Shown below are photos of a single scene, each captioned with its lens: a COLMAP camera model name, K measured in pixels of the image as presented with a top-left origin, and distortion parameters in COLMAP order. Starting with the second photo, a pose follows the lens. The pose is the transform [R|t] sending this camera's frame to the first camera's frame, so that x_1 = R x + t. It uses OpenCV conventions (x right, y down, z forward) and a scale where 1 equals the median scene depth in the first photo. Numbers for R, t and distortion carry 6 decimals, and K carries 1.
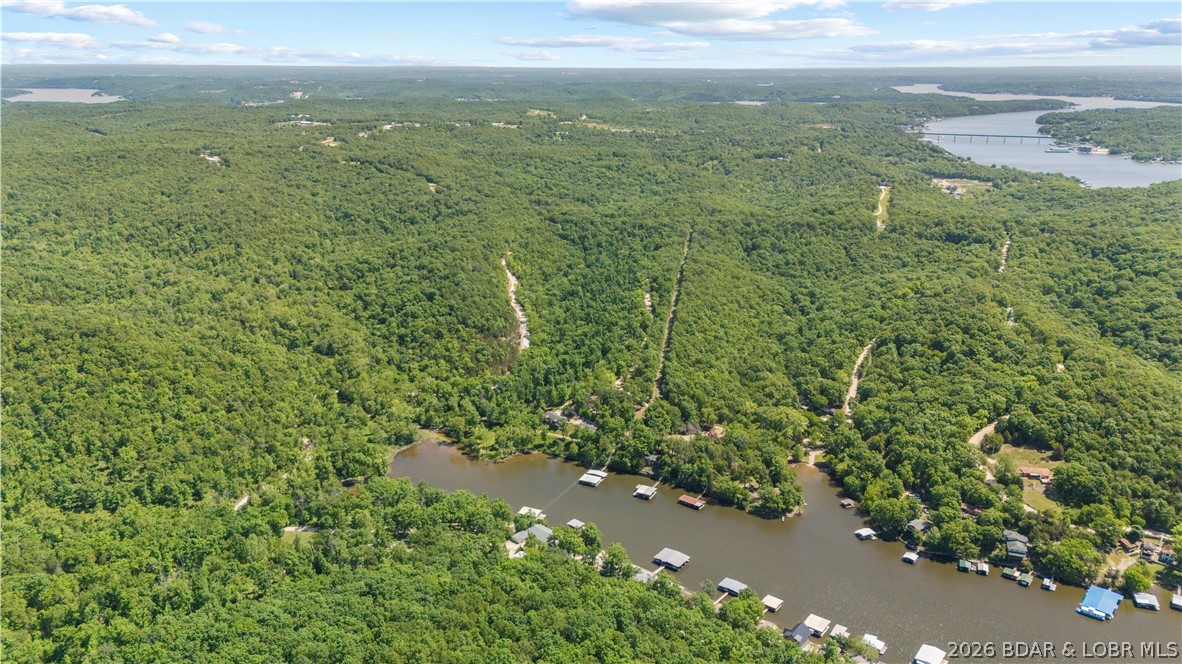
lens RADIAL K [[903.2, 0, 591.0], [0, 903.2, 332.0], [0, 0, 1]] dist [0.060003, -0.067780]
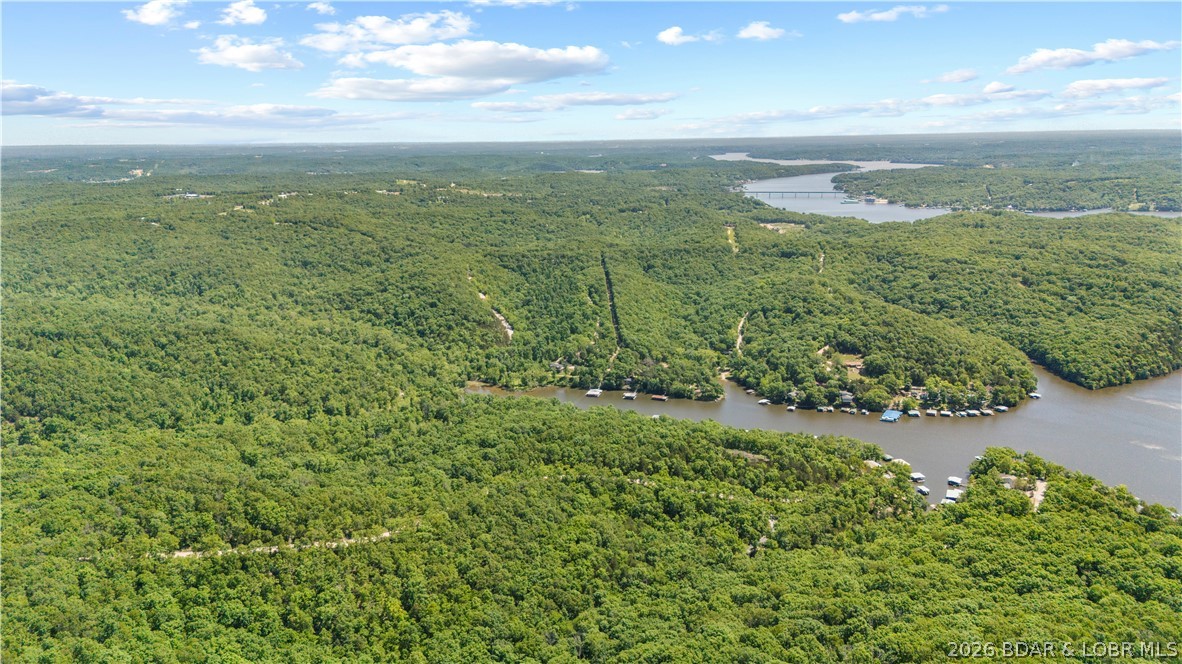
lens RADIAL K [[903.2, 0, 591.0], [0, 903.2, 332.0], [0, 0, 1]] dist [0.060003, -0.067780]
pose [[0.981806, -0.053321, 0.182247, -0.200962], [0.067033, 0.995298, -0.069918, 0.117271], [-0.177662, 0.080862, 0.980764, -0.389202]]
